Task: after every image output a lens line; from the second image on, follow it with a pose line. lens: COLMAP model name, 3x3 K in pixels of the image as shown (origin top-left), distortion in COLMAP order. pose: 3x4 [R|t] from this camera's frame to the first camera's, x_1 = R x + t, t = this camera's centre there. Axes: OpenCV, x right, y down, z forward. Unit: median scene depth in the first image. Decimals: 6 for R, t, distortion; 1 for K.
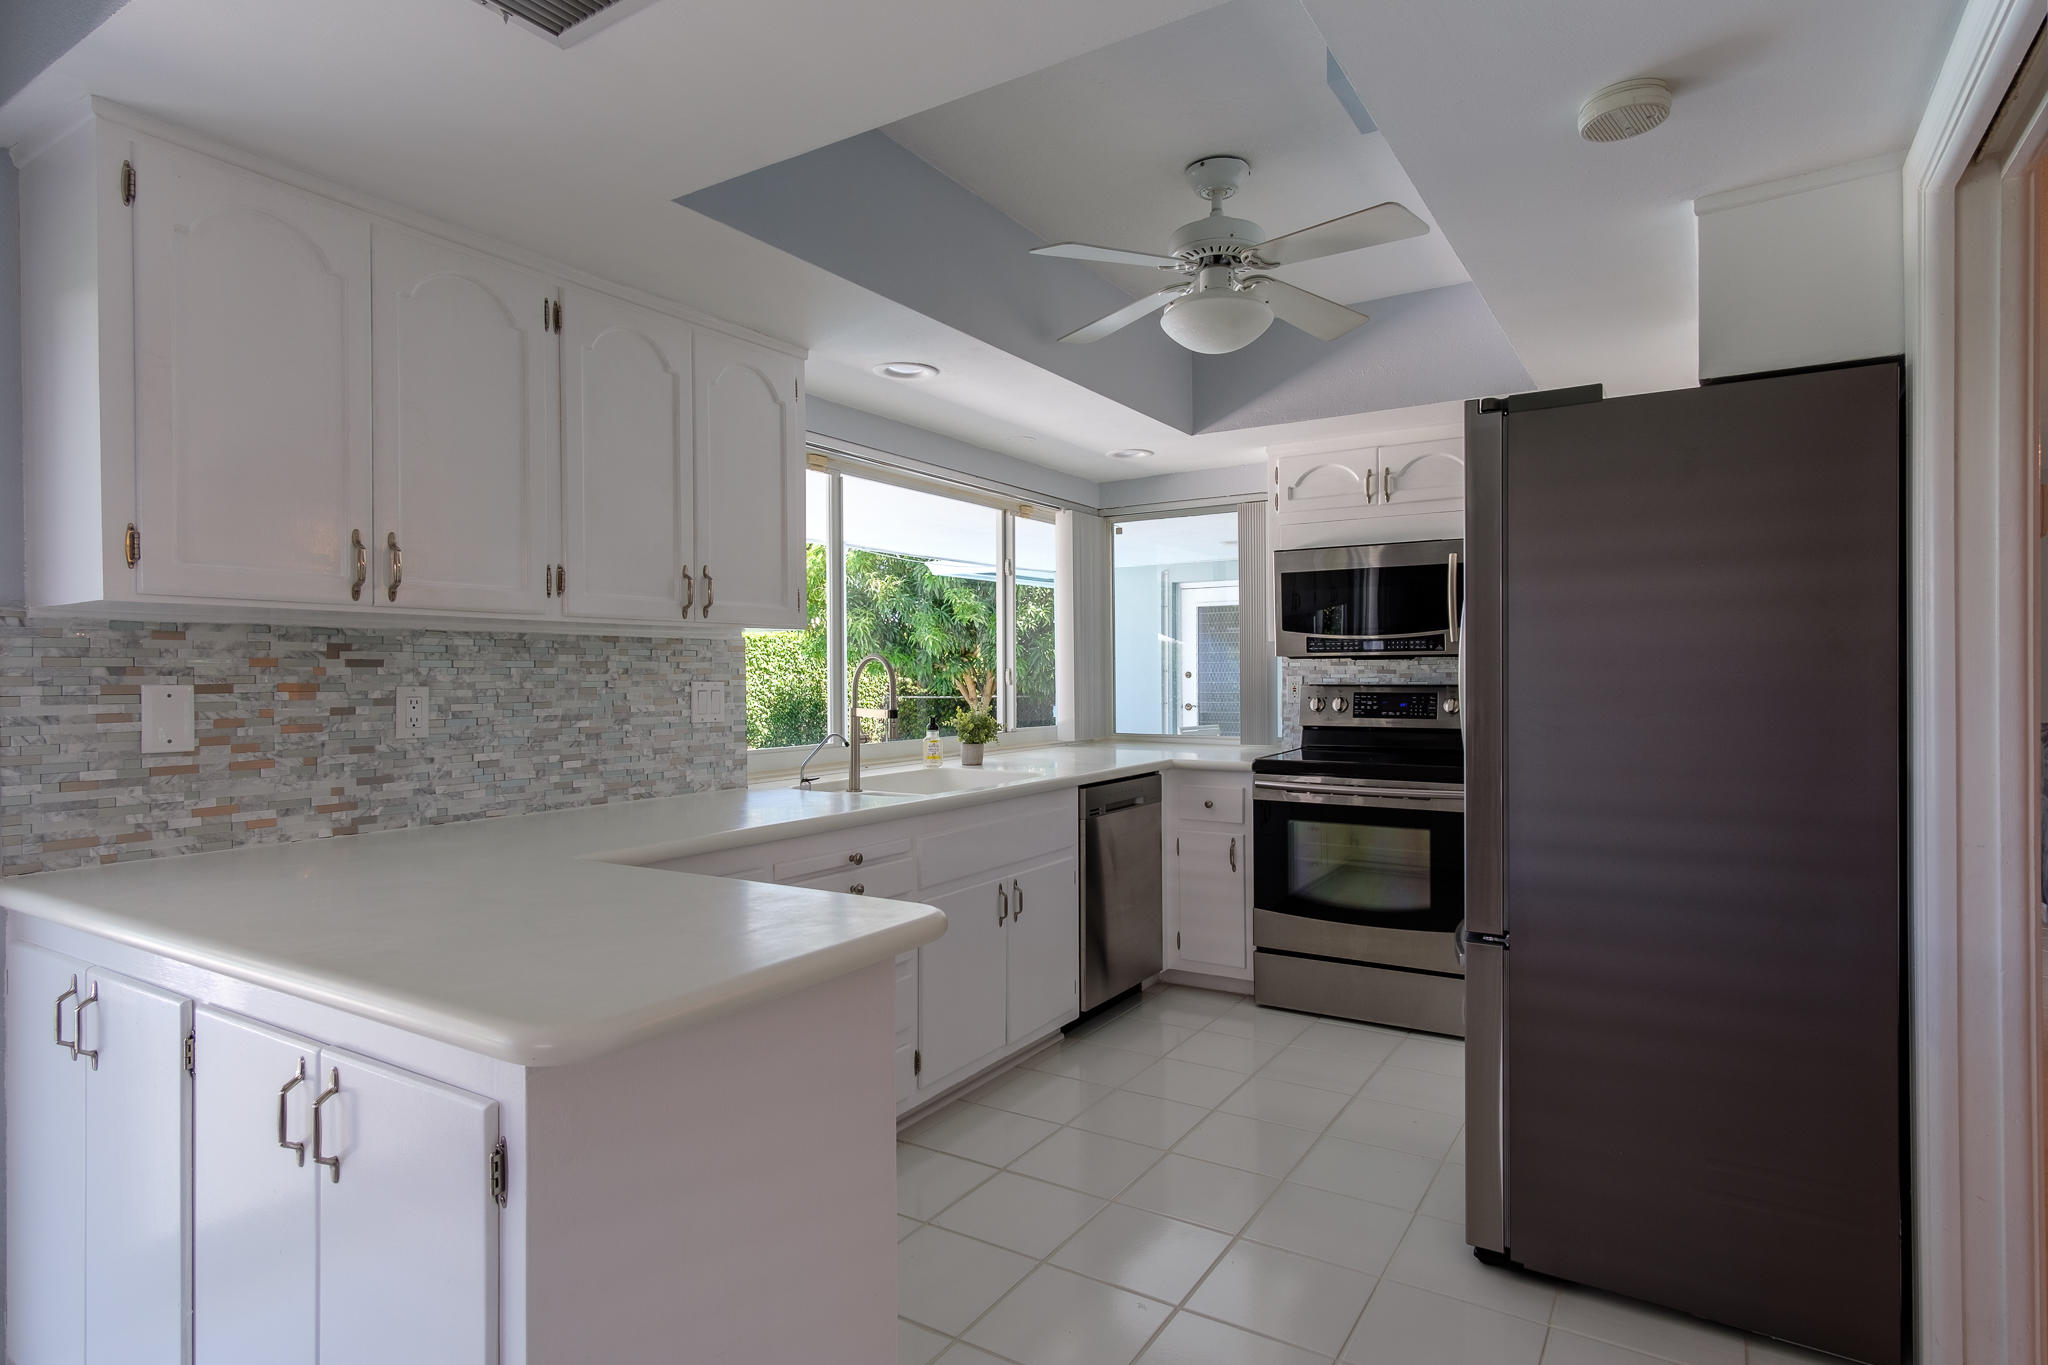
lens RADIAL K [[1078.9, 0, 1025.4], [0, 1078.9, 679.5], [0, 0, 1]] dist [0.001282, 0.001081]
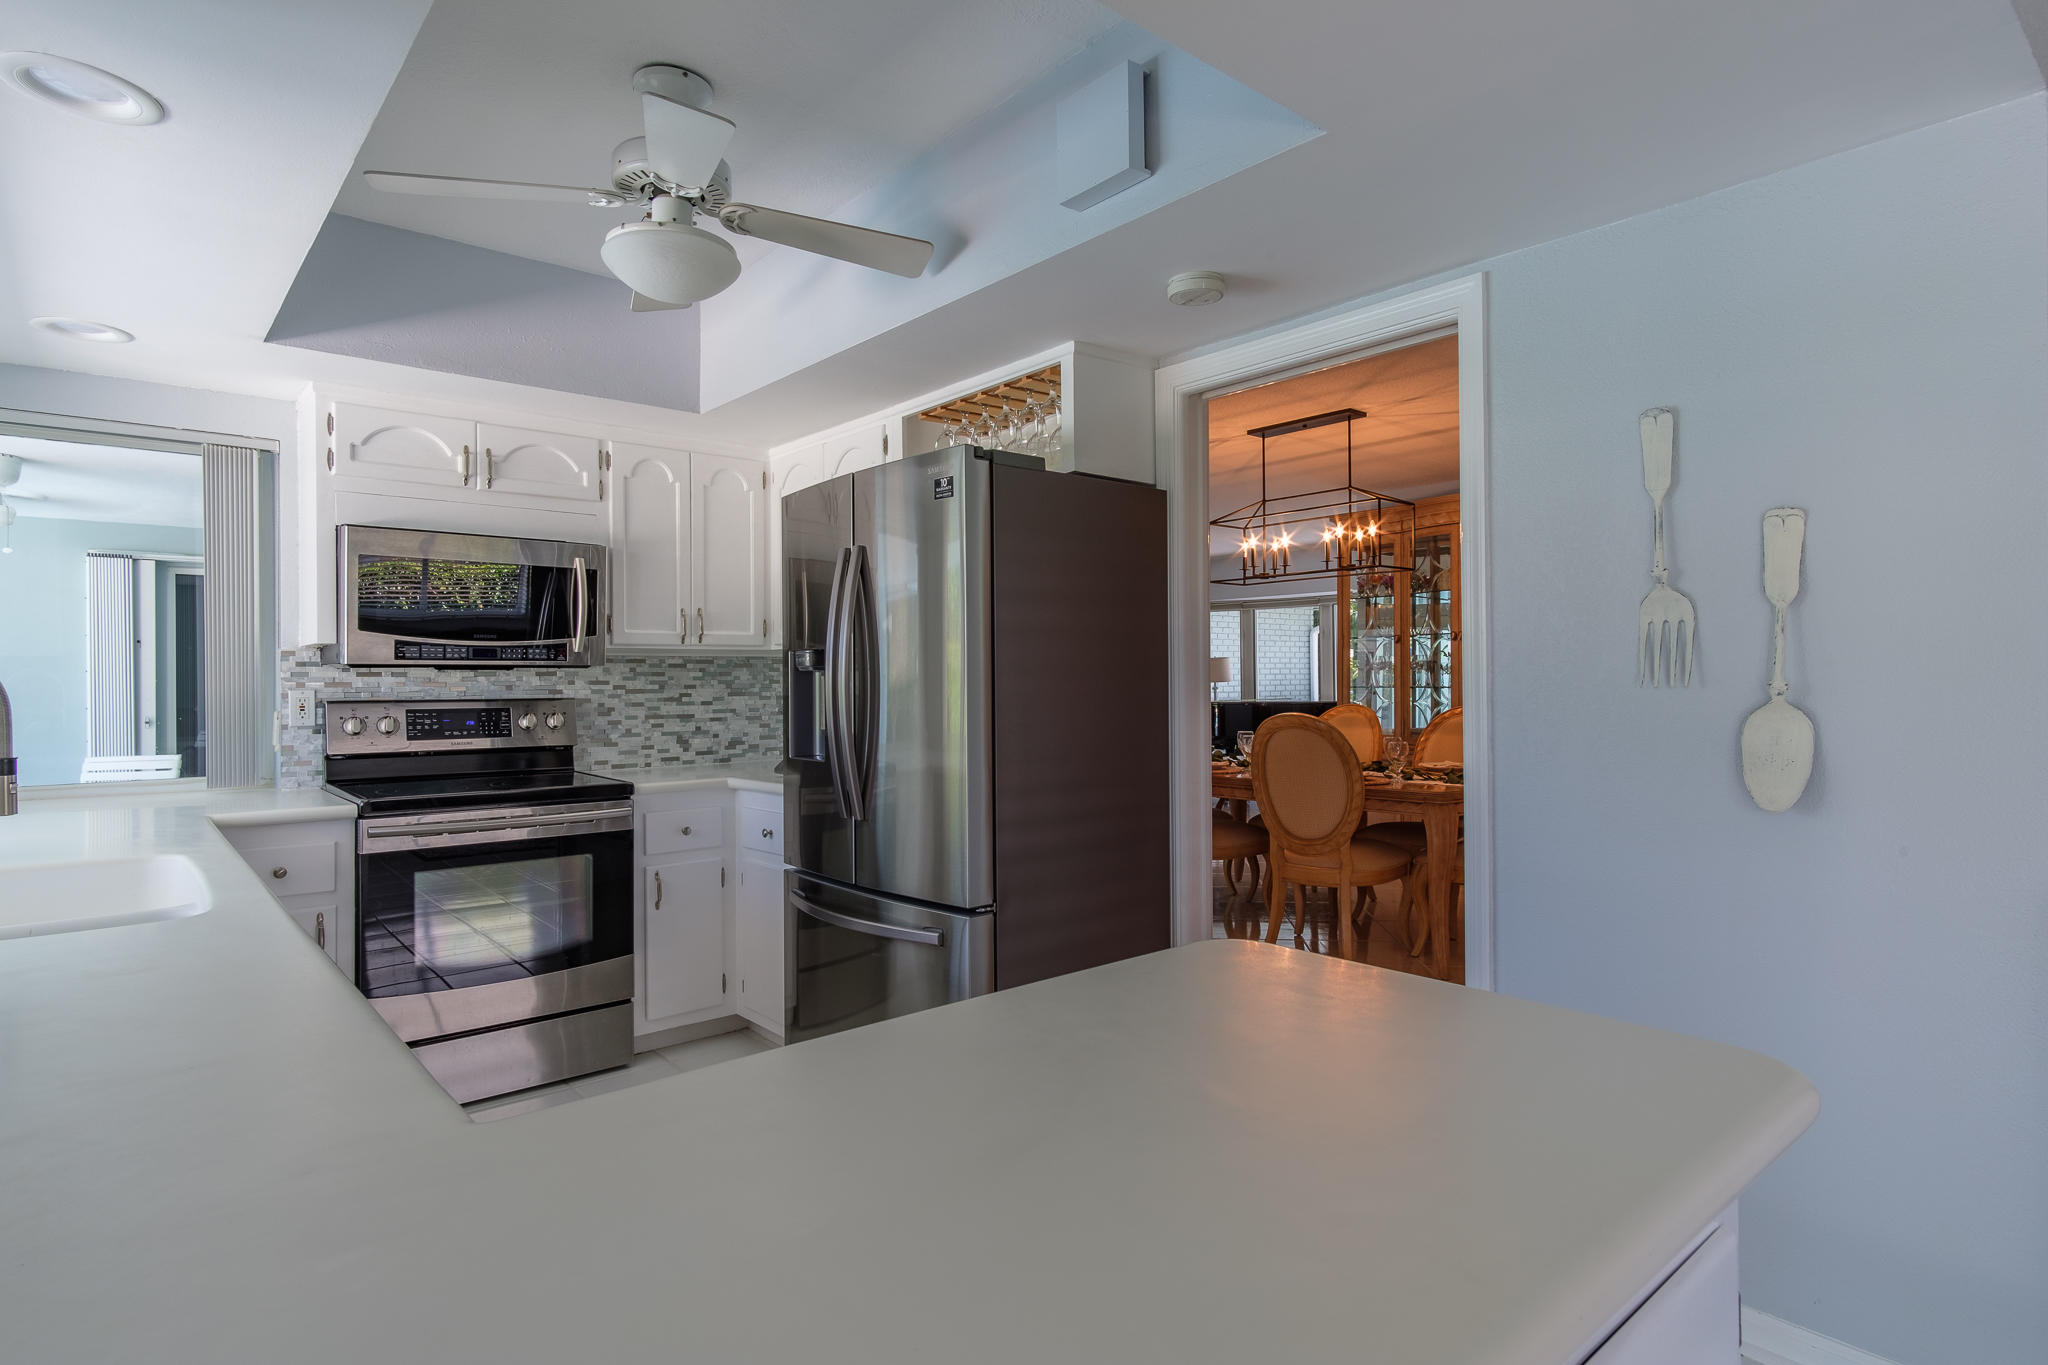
lens RADIAL K [[1078.9, 0, 1029.3], [0, 1078.9, 679.7], [0, 0, 1]] dist [0.001282, 0.001081]
pose [[0.283640, 0.008646, 0.958892, -0.381995], [0.009975, 0.999879, -0.011967, 0.004205], [-0.958879, 0.012959, 0.283520, 0.349408]]
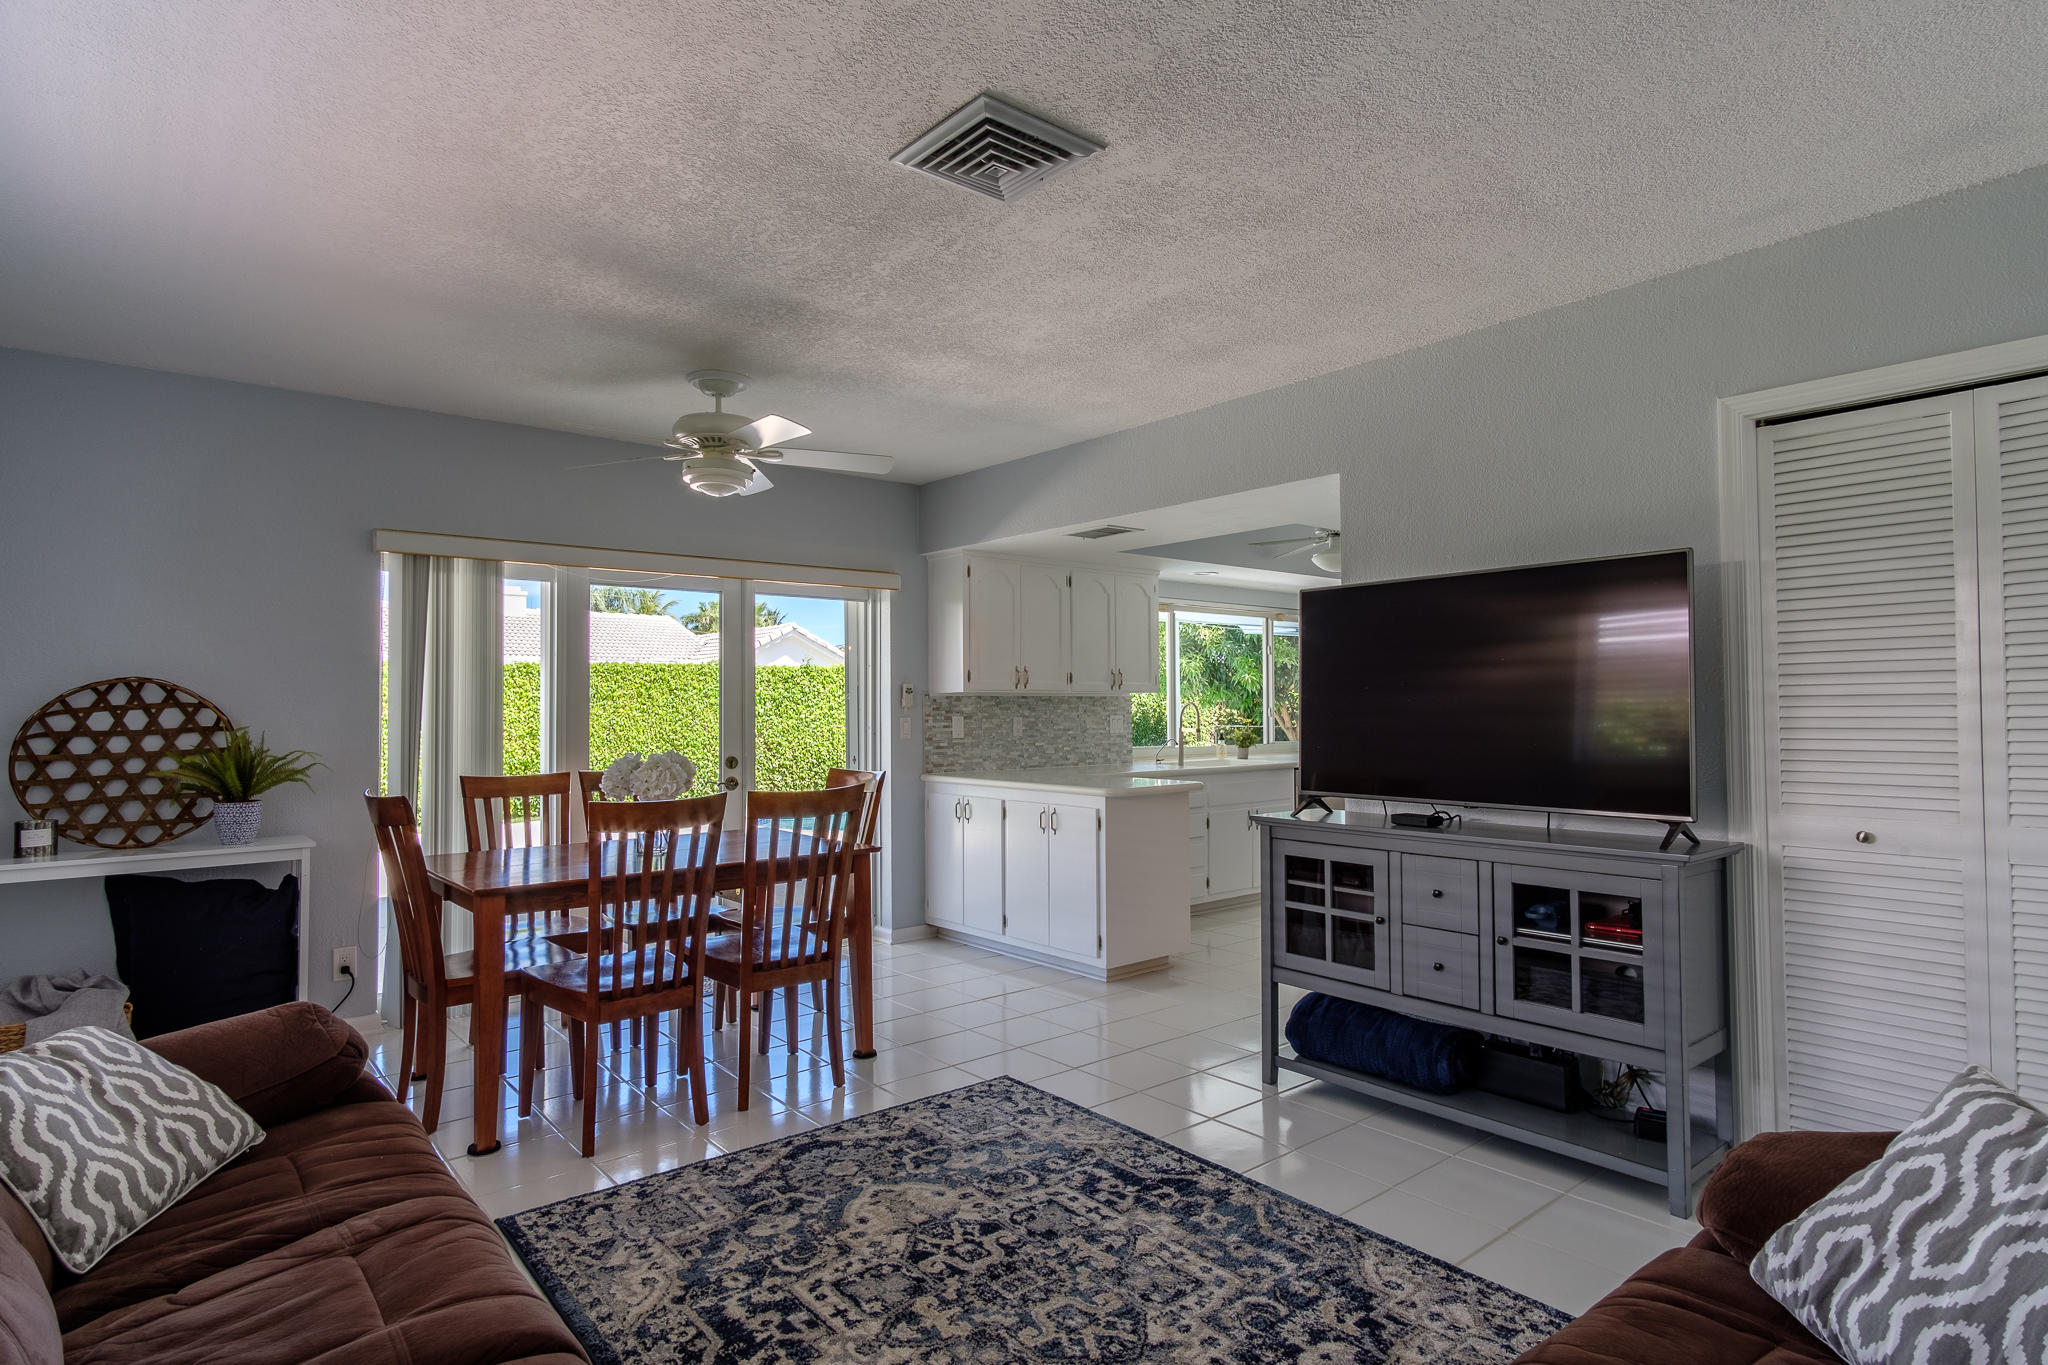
lens RADIAL K [[1078.9, 0, 1027.9], [0, 1078.9, 676.1], [0, 0, 1]] dist [0.001282, 0.001081]
pose [[0.953256, -0.006772, -0.302088, 0.168980], [-0.002622, 0.999526, -0.030680, -0.007959], [0.302153, 0.030038, 0.952786, -0.959028]]
